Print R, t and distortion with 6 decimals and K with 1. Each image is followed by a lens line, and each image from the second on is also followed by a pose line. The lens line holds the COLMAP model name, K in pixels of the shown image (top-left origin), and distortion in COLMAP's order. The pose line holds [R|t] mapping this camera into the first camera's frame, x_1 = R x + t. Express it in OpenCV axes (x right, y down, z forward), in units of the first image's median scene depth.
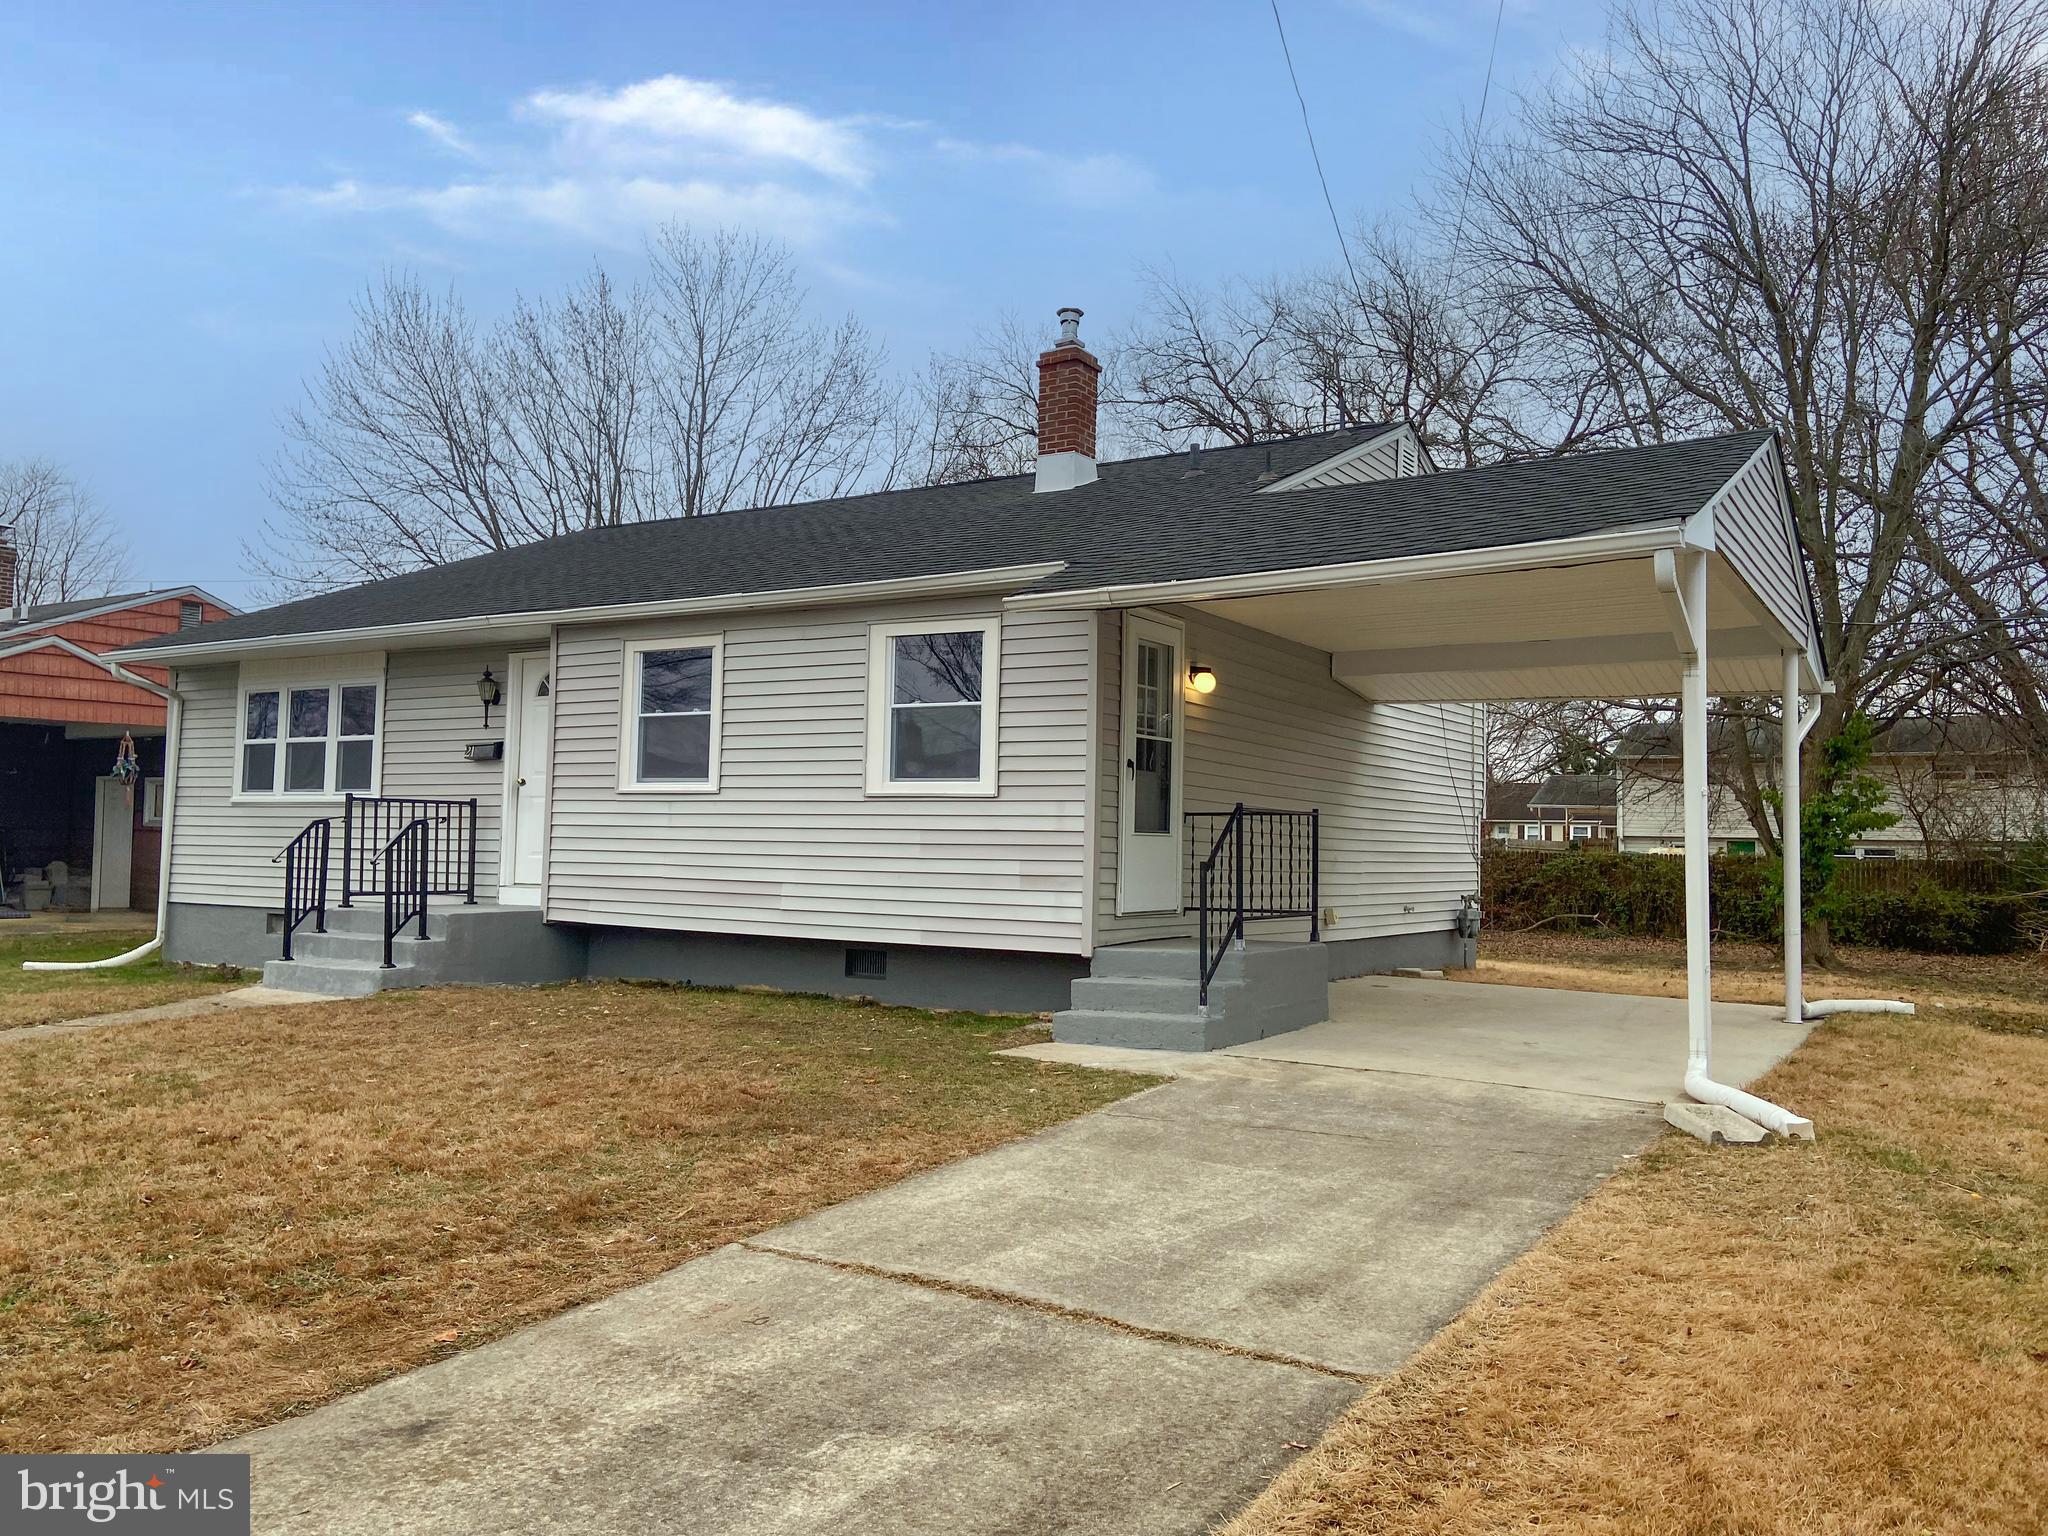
lens RADIAL K [[1554.8, 0, 1024.0], [0, 1554.8, 768.0], [0, 0, 1]] dist [0.049234, -0.000281]
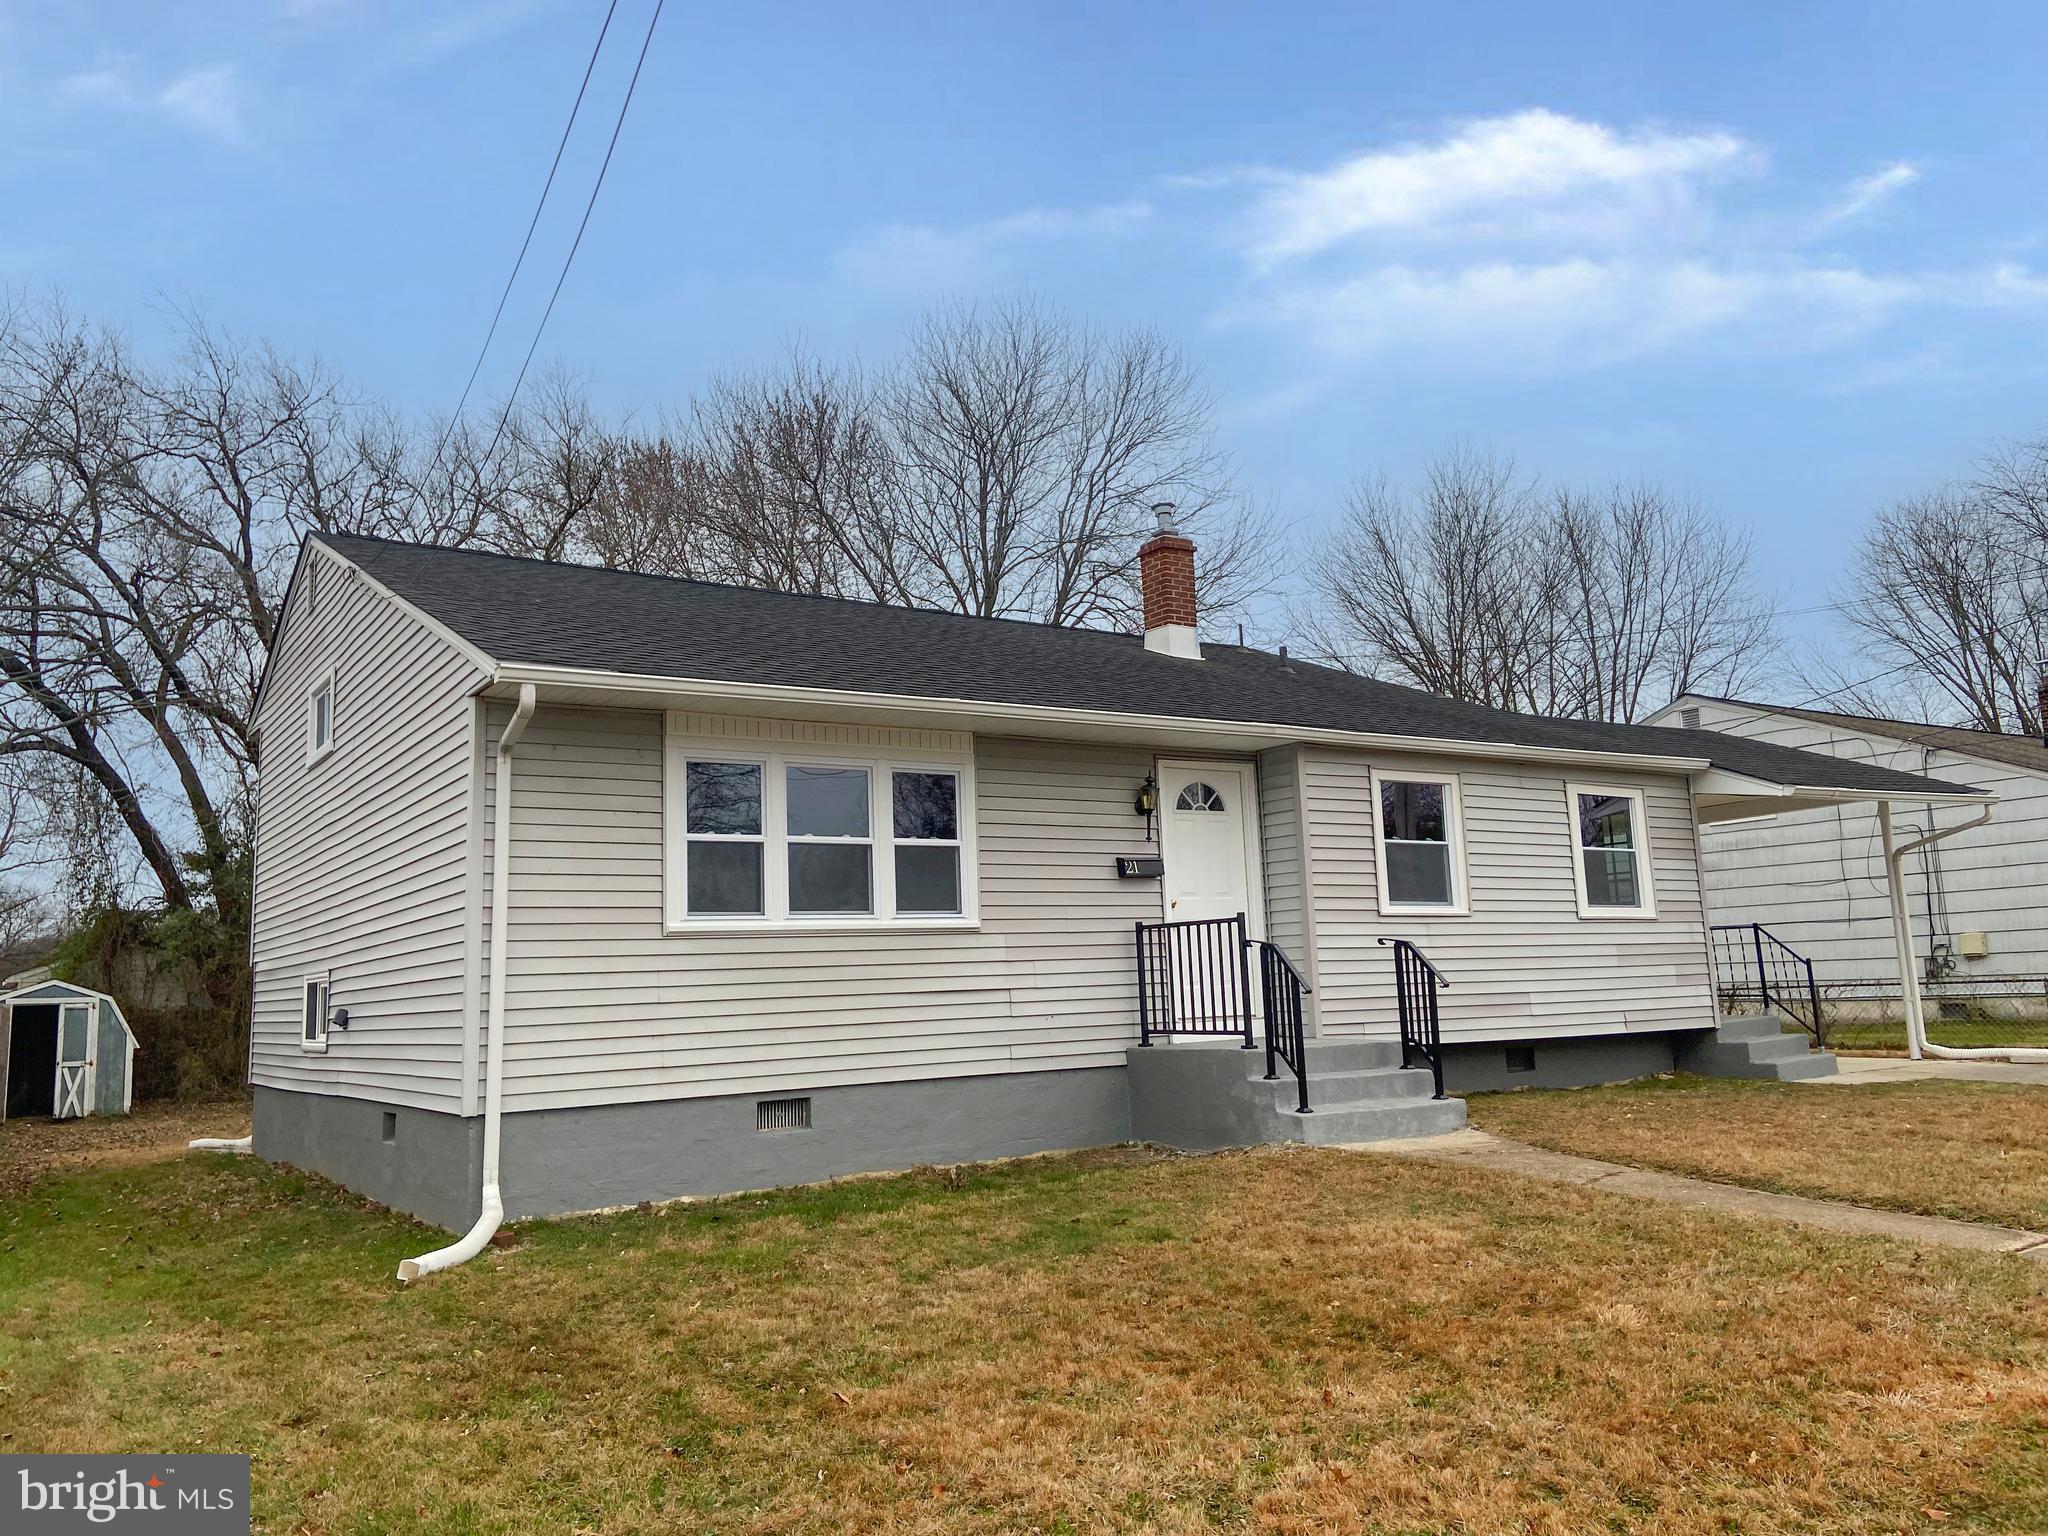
lens RADIAL K [[1554.8, 0, 1024.0], [0, 1554.8, 768.0], [0, 0, 1]] dist [0.049234, -0.000281]
pose [[0.415502, 0.099838, 0.904097, -1.168211], [-0.000707, 0.993993, -0.109440, 0.028913], [-0.909592, 0.044833, 0.413076, 0.708062]]
